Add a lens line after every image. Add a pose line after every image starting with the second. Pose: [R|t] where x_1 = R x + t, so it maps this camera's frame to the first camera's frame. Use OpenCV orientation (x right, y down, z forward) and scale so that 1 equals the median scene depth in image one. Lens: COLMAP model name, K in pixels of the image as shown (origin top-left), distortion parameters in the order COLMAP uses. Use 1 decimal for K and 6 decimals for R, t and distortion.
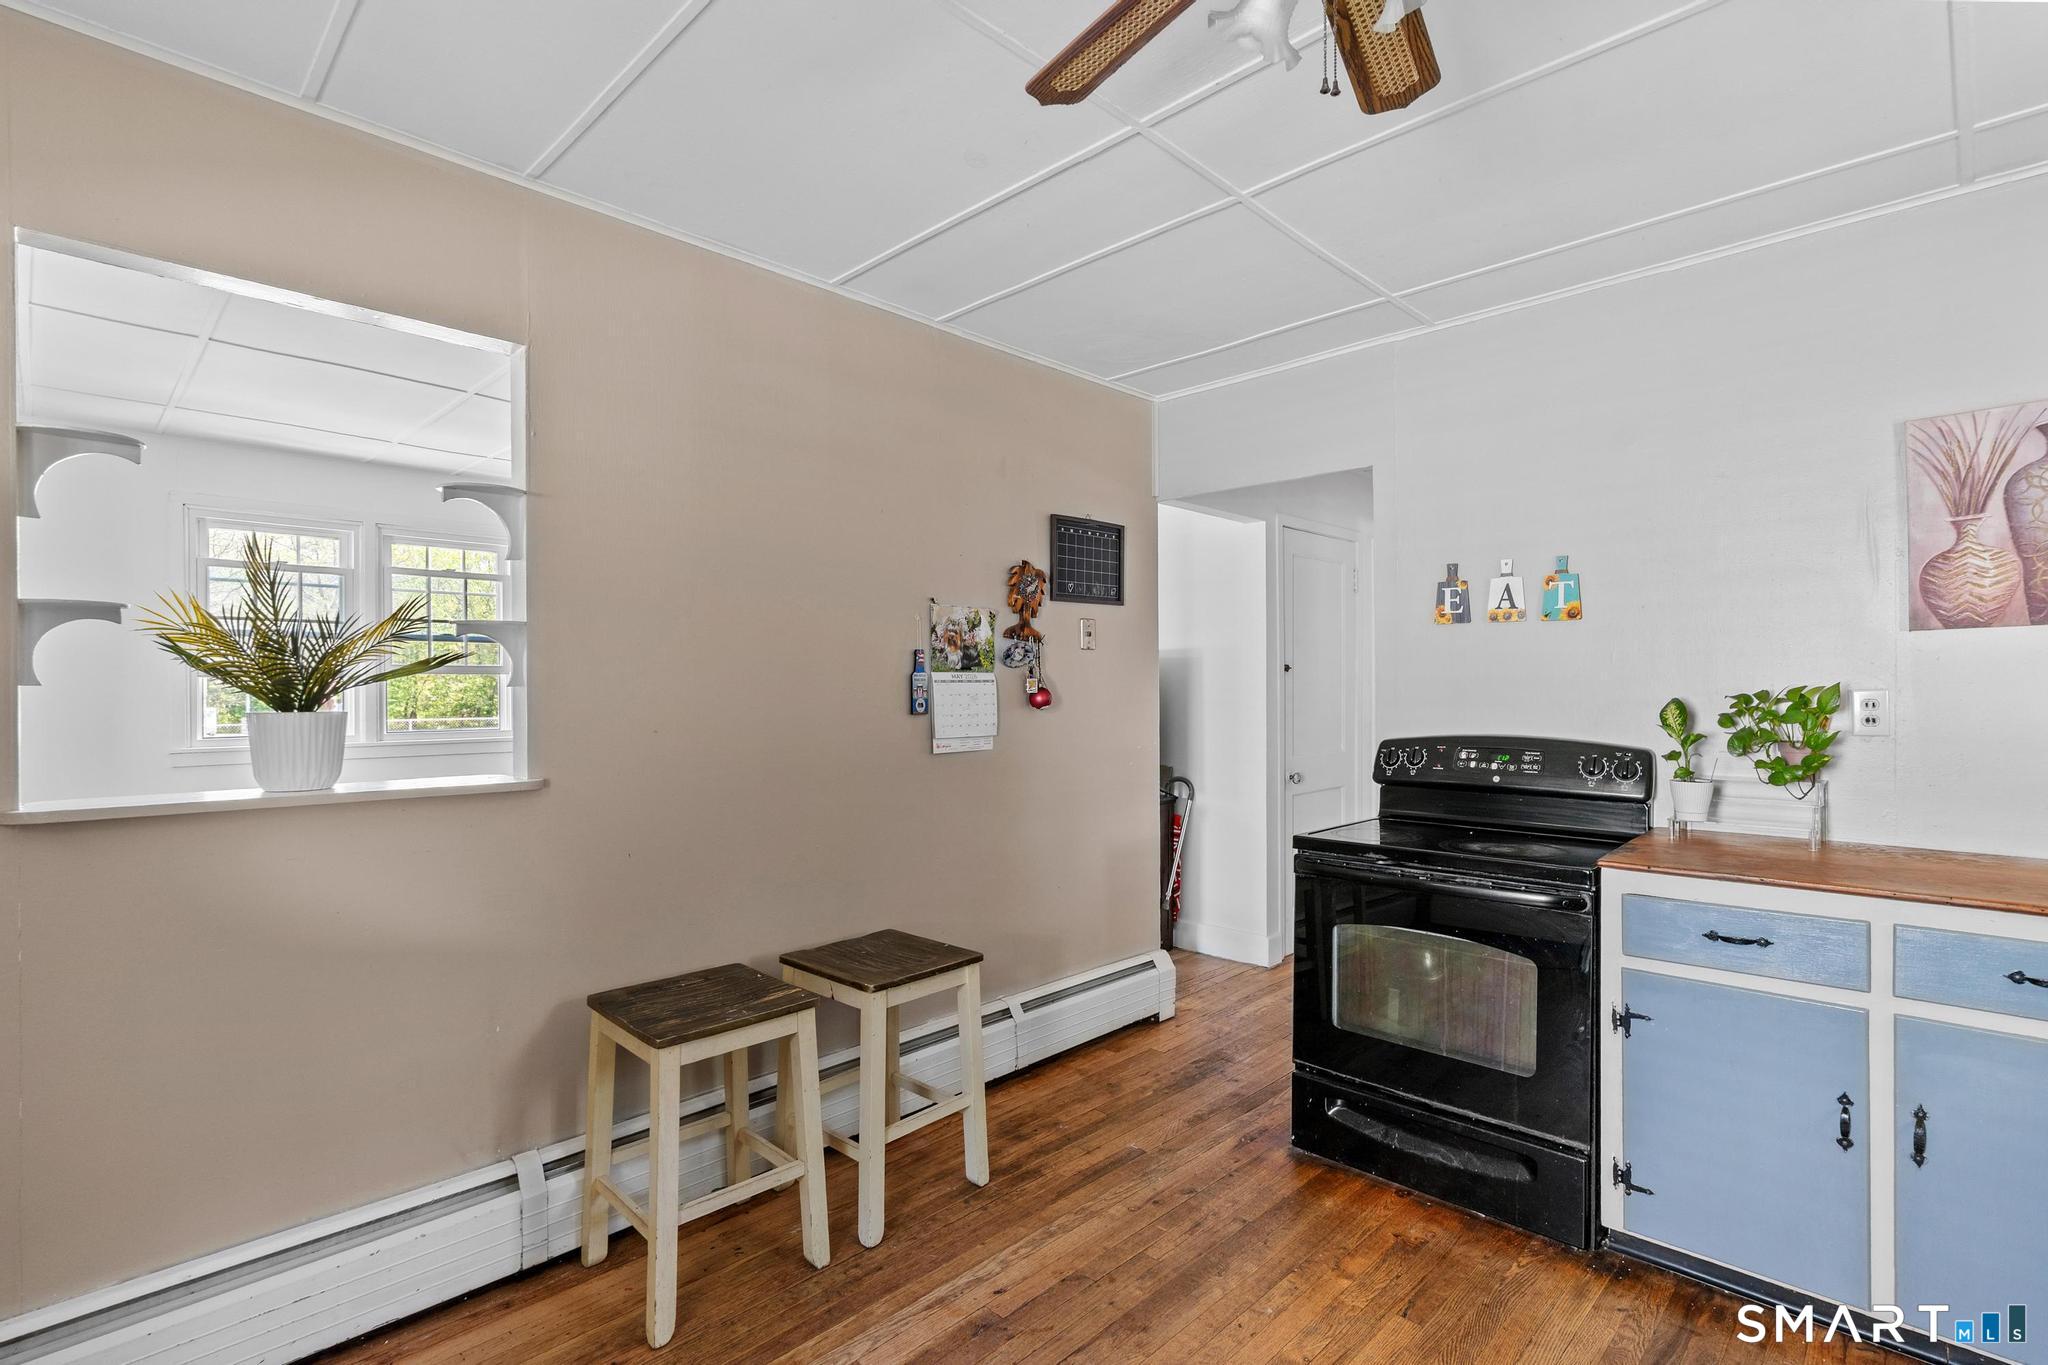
lens RADIAL K [[970.8, 0, 1022.3], [0, 970.8, 694.0], [0, 0, 1]] dist [0.001436, 0.000144]
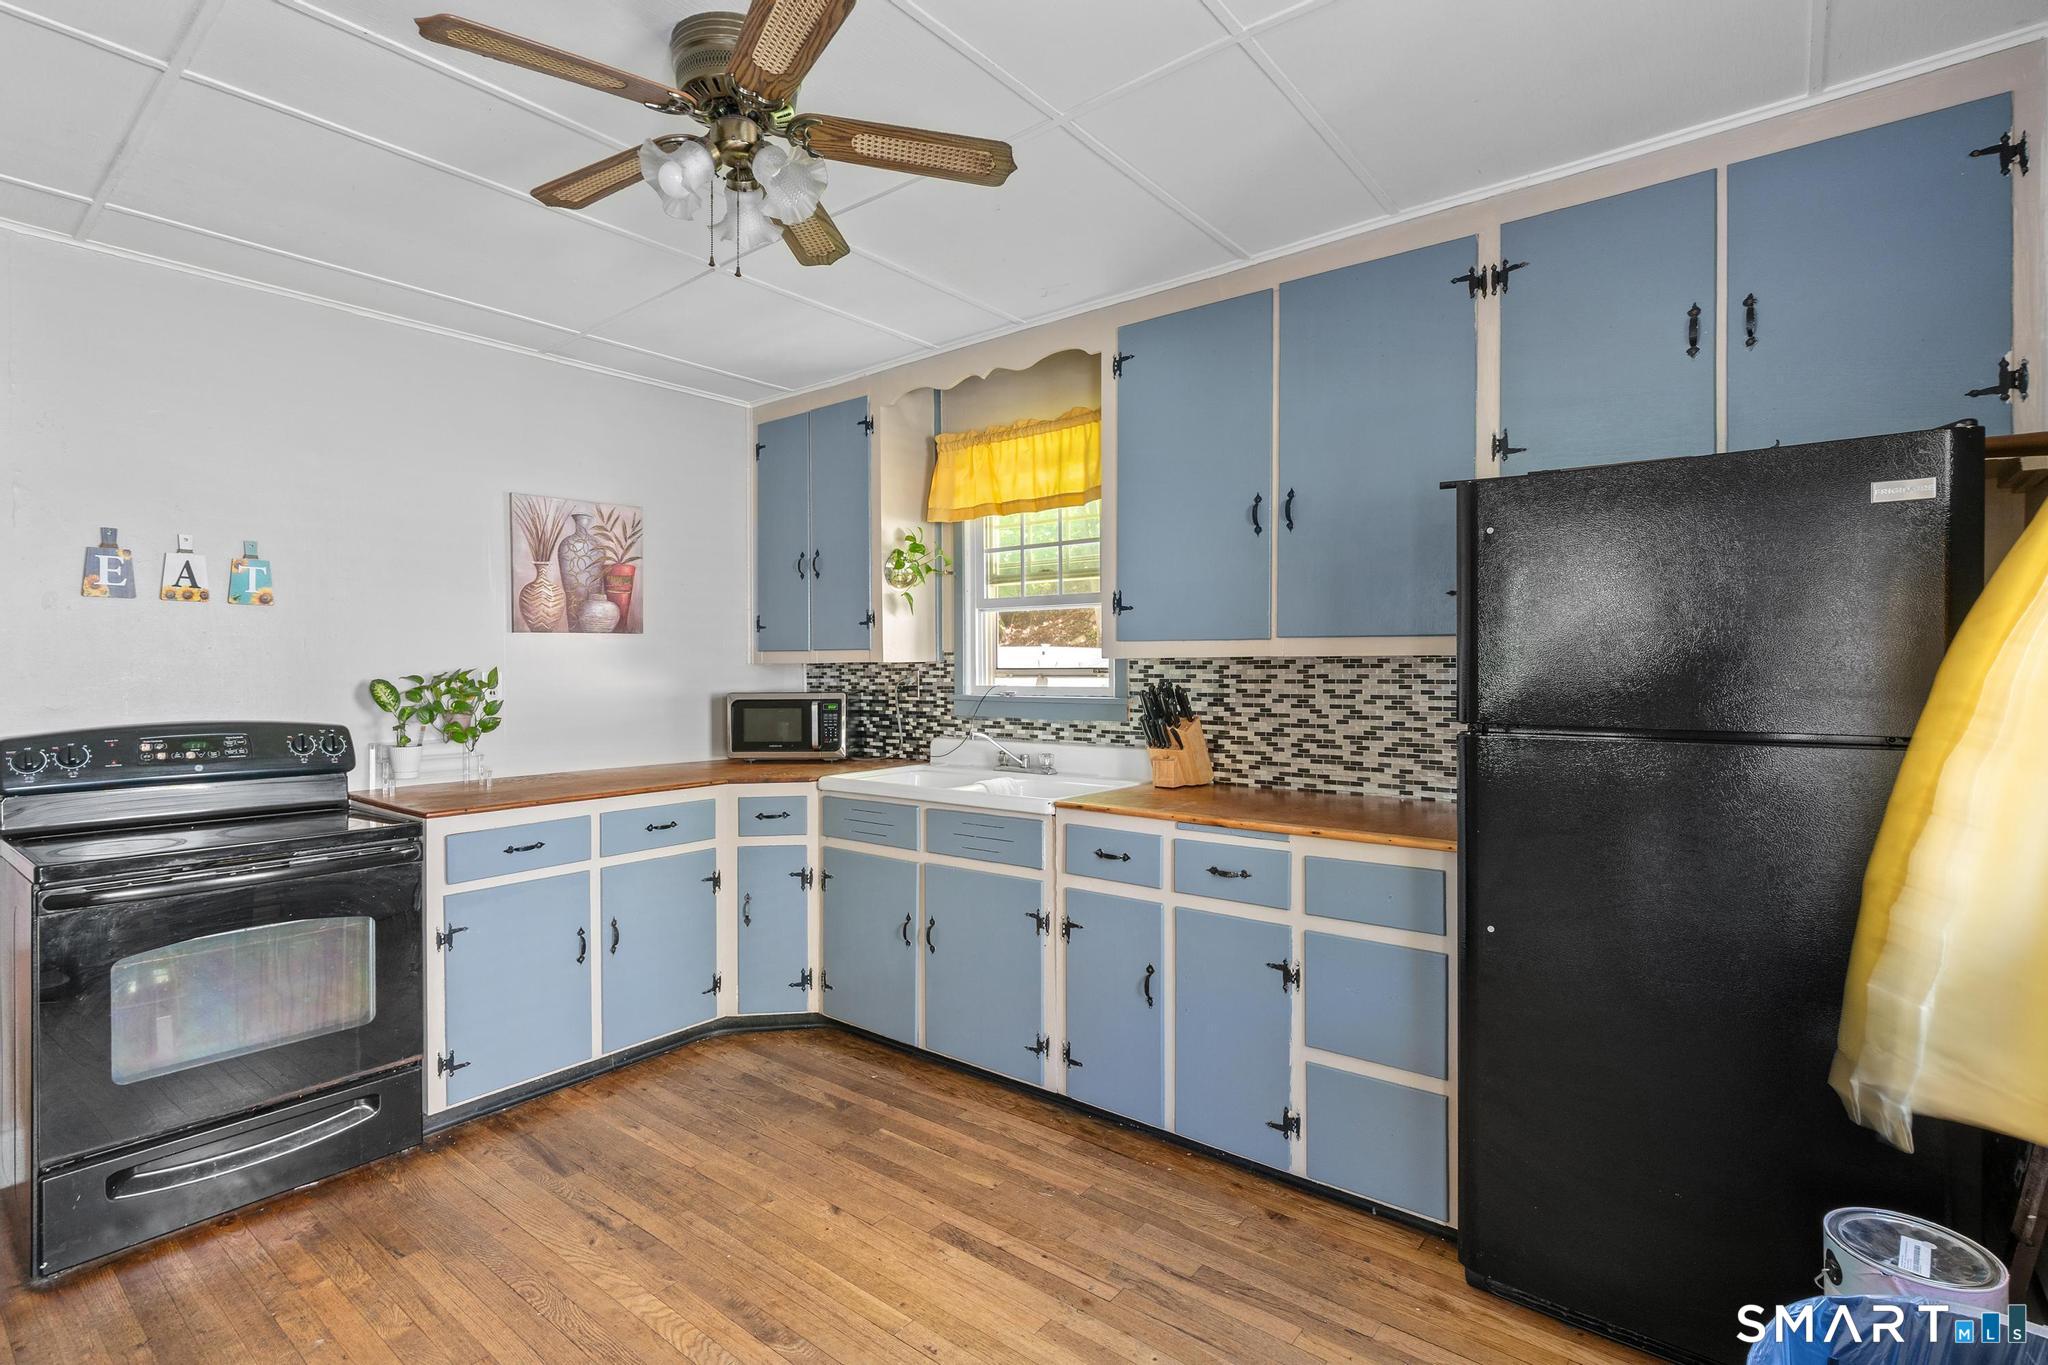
lens RADIAL K [[970.8, 0, 1021.9], [0, 970.8, 670.4], [0, 0, 1]] dist [0.001436, 0.000144]
pose [[-0.111695, 0.000177, 0.993742, -0.580364], [0.013197, 0.999912, 0.001305, 0.002142], [-0.993655, 0.013260, -0.111688, 0.336317]]
